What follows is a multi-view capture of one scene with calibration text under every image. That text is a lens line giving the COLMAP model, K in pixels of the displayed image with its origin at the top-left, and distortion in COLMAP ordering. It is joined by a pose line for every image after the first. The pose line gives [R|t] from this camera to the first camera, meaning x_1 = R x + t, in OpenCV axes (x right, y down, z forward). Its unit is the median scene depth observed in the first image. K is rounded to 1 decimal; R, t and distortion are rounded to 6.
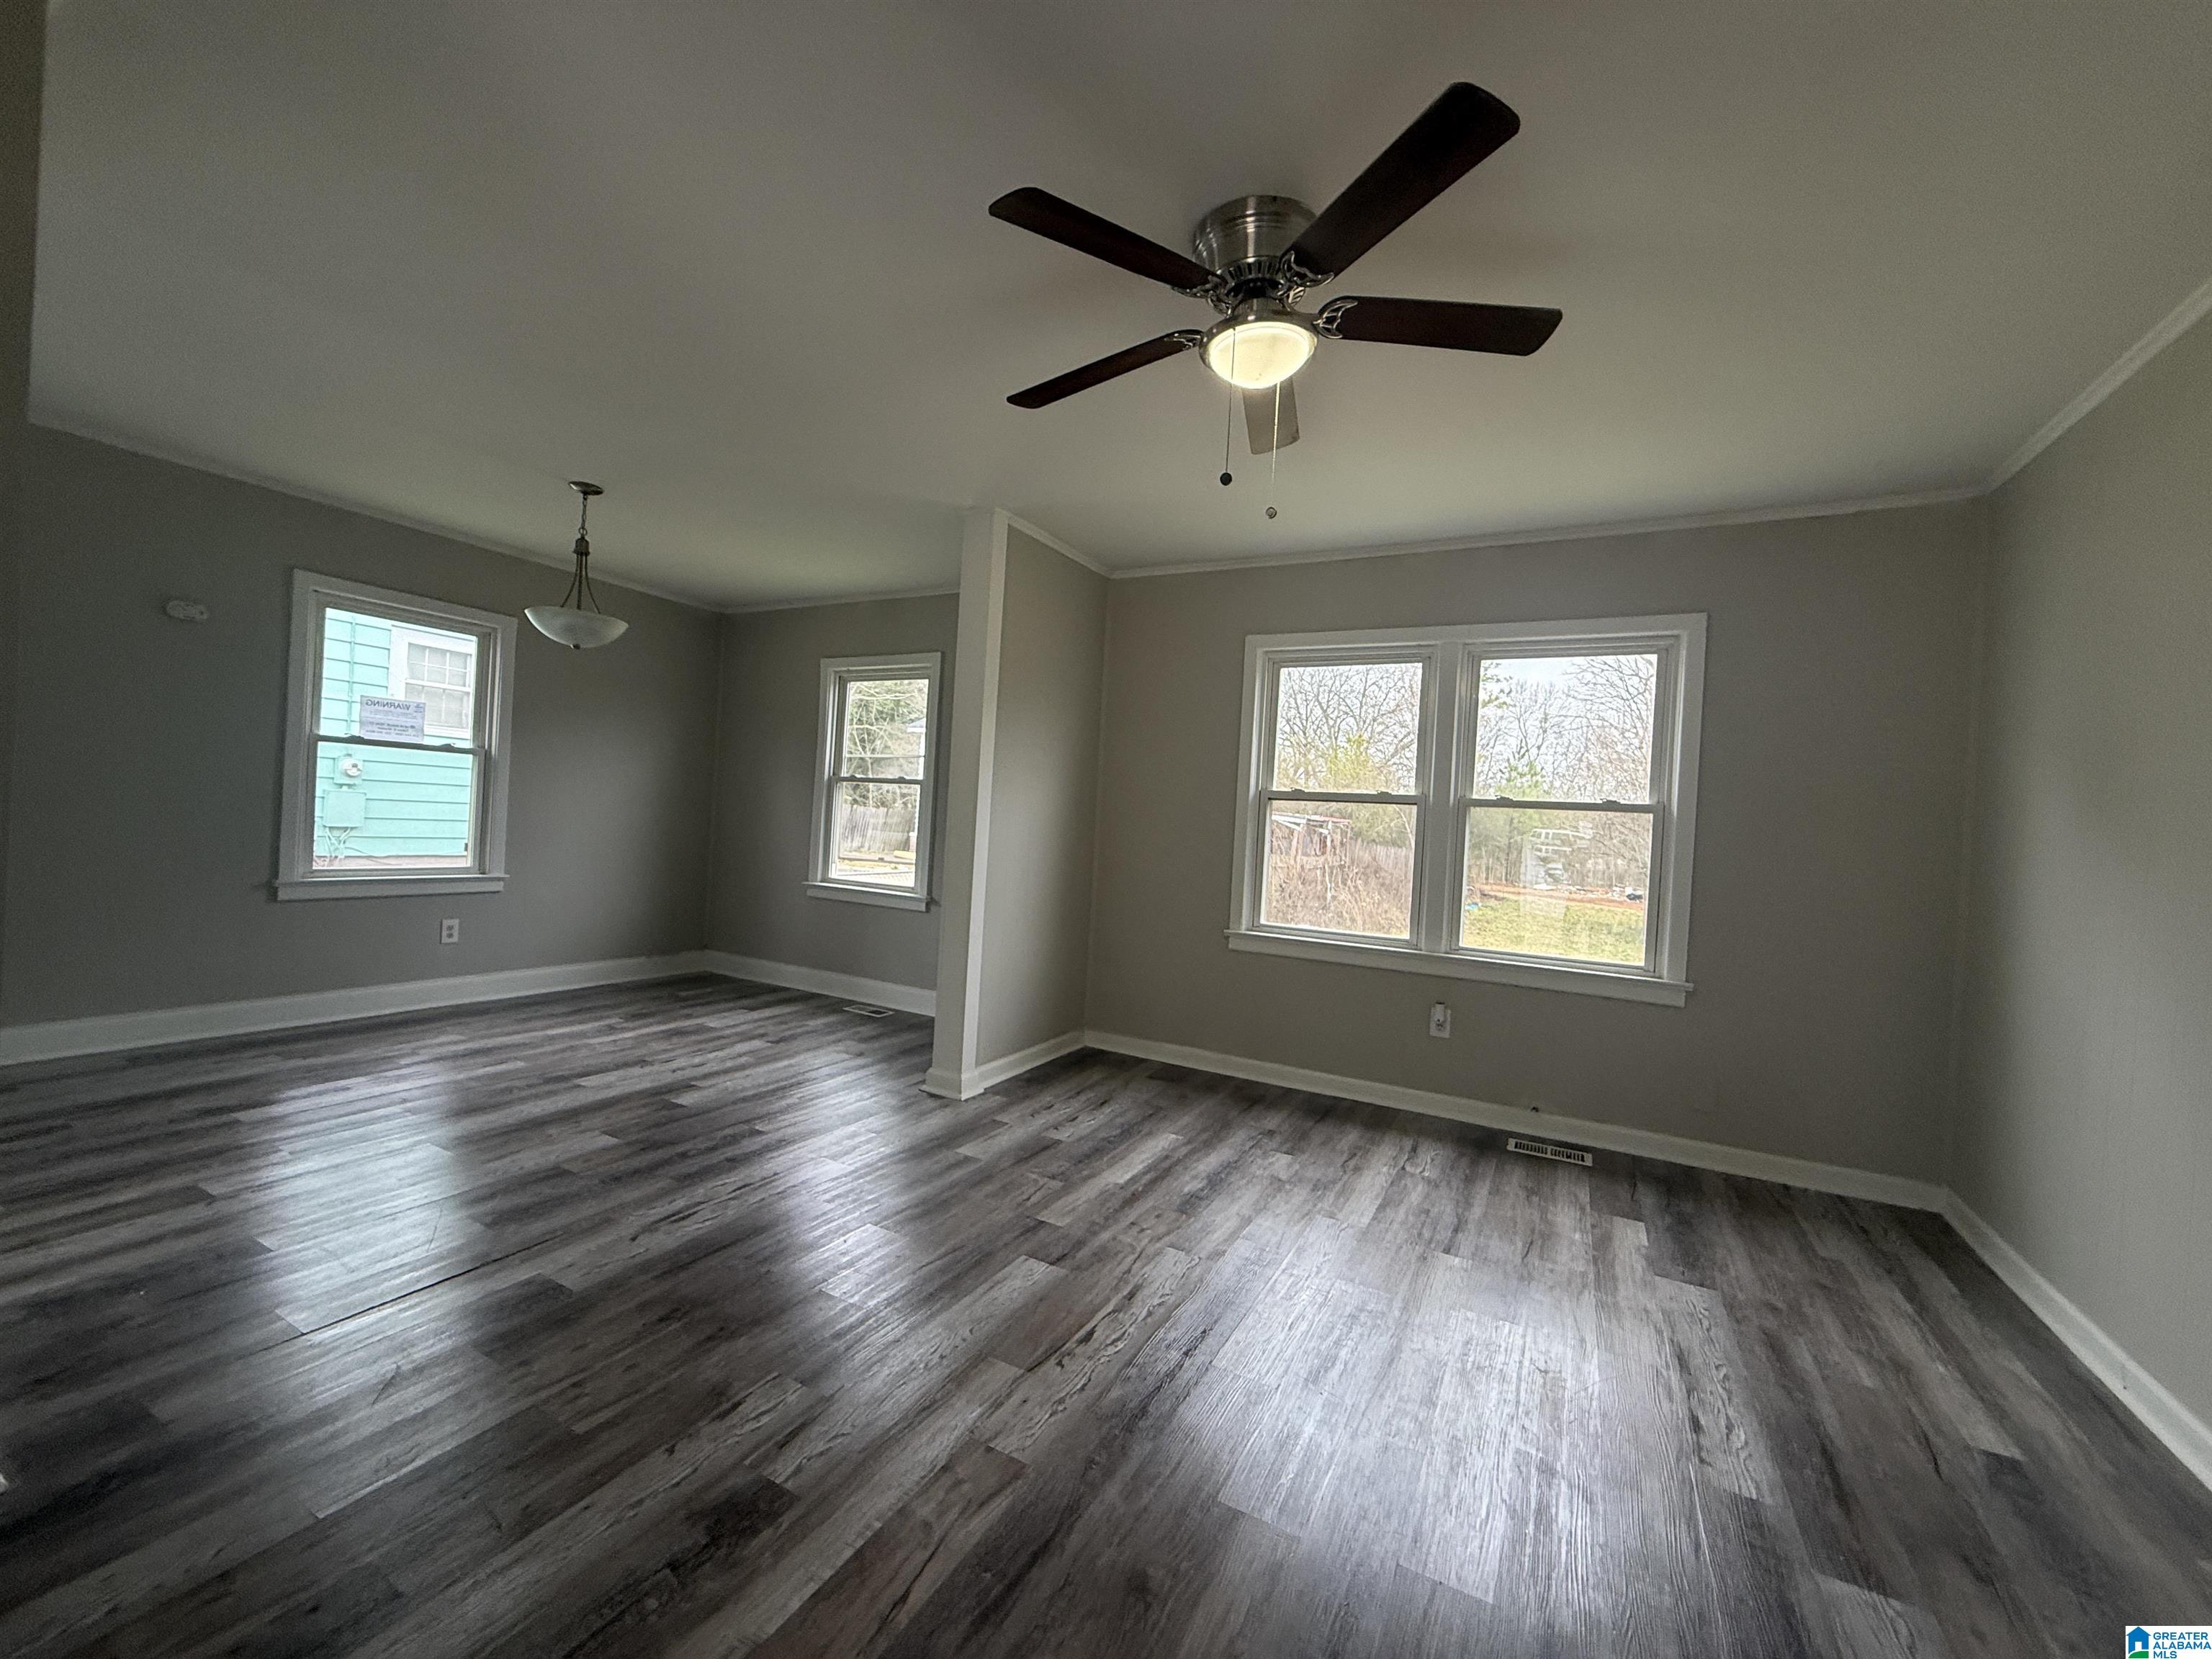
lens RADIAL K [[879.6, 0, 1101.1], [0, 879.6, 831.9], [0, 0, 1]] dist [0.000675, -0.000054]
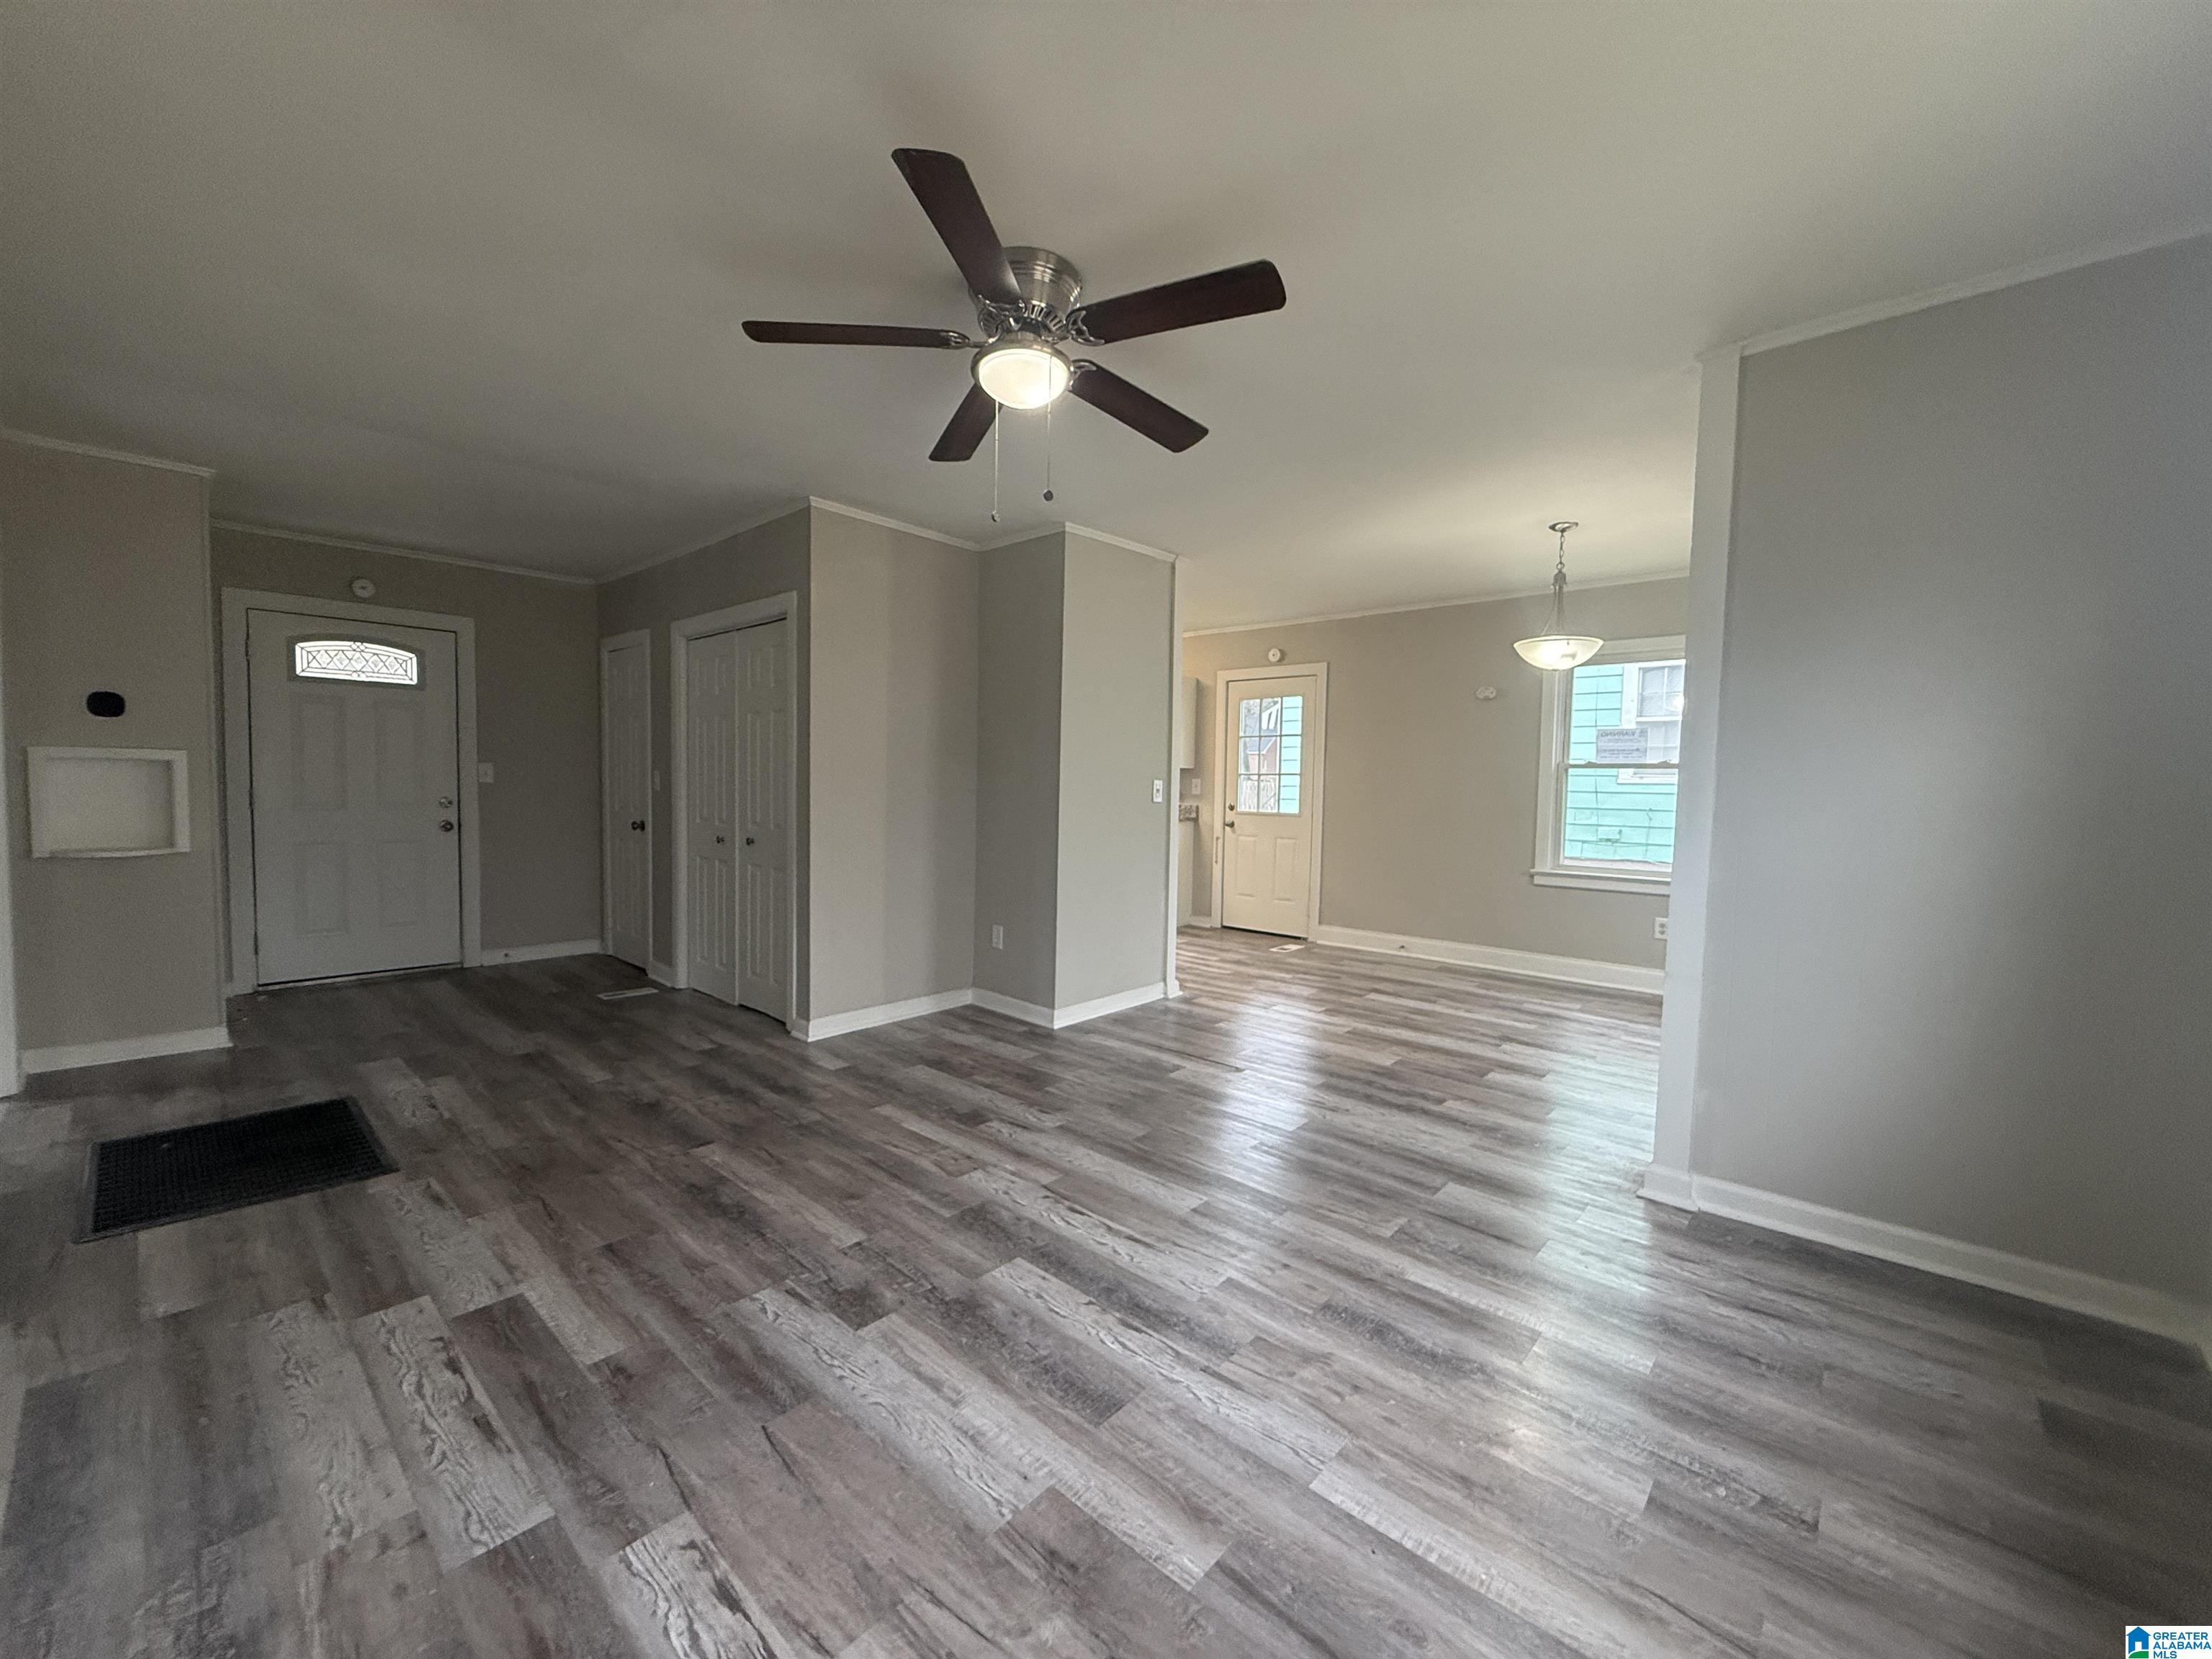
lens RADIAL K [[879.6, 0, 1101.1], [0, 879.6, 831.9], [0, 0, 1]] dist [0.000675, -0.000054]
pose [[-0.238952, -0.006542, -0.971009, 0.685172], [-0.040219, 0.999186, 0.003165, 0.020360], [0.970198, 0.039810, -0.239020, 0.758307]]
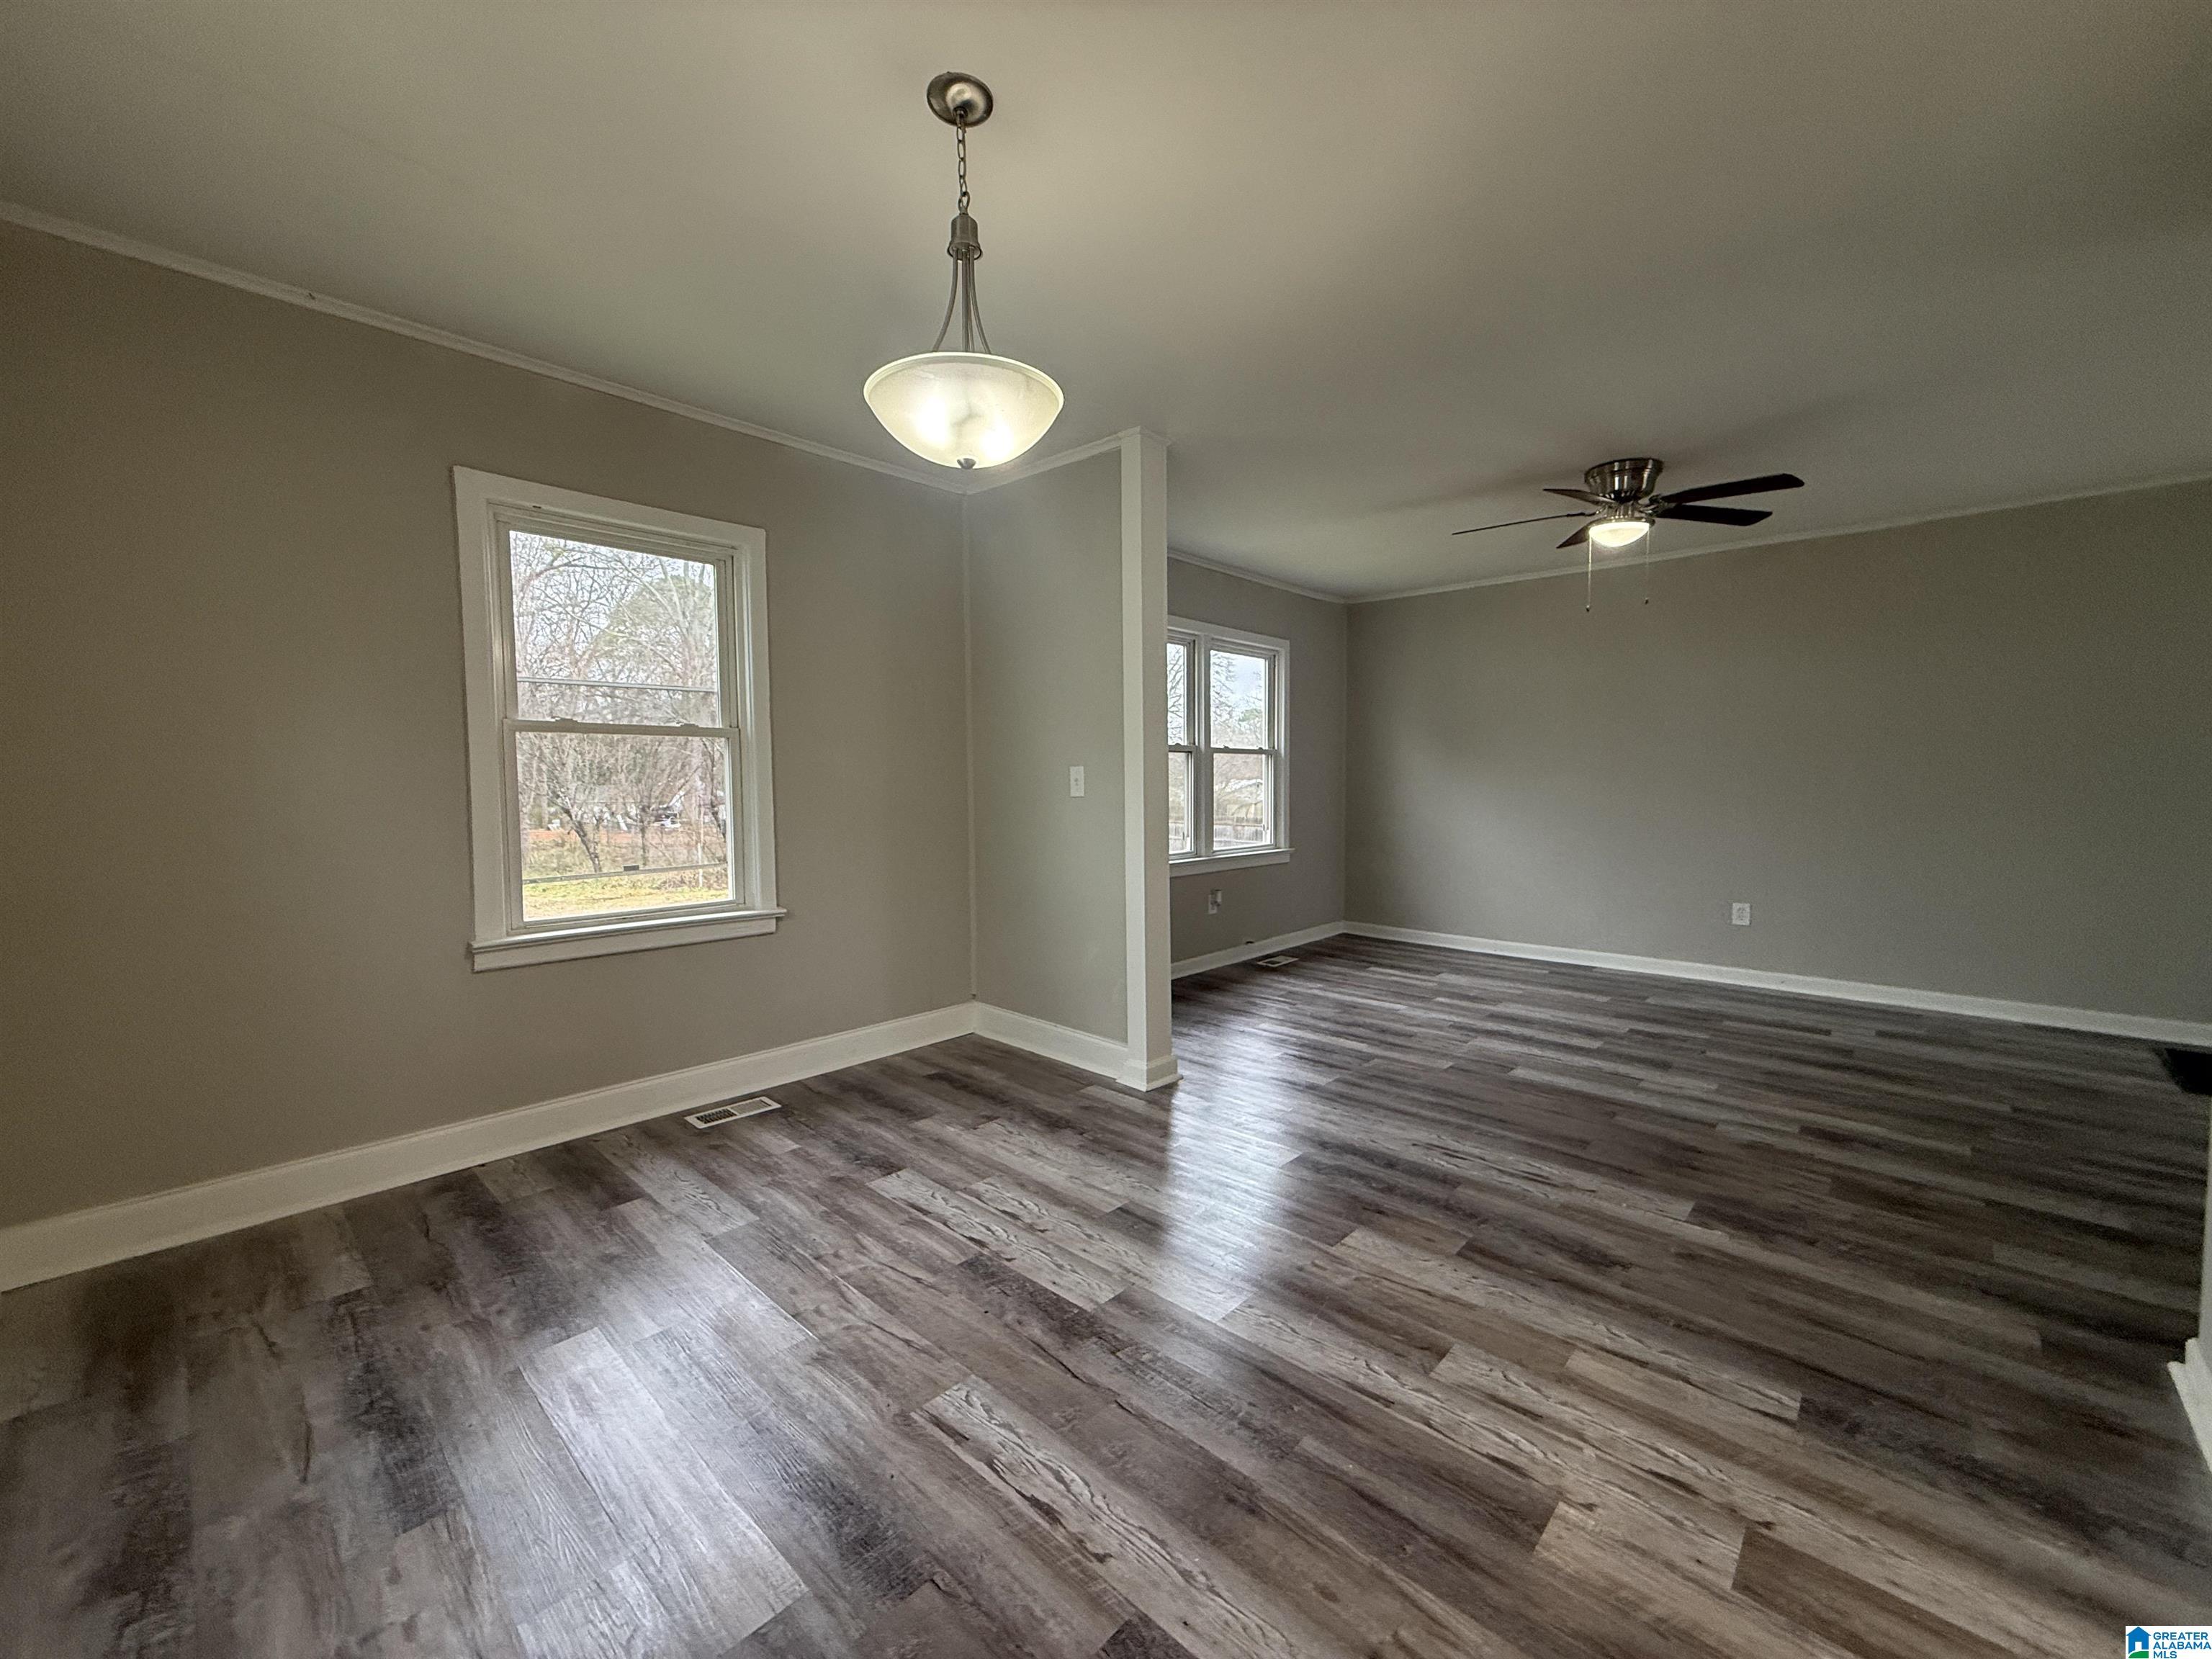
lens RADIAL K [[879.6, 0, 1101.1], [0, 879.6, 831.9], [0, 0, 1]] dist [0.000675, -0.000054]
pose [[0.257356, -0.116890, 0.959221, -1.111539], [0.029879, 0.993145, 0.113008, -0.074311], [-0.965855, -0.000423, 0.259084, 0.869738]]
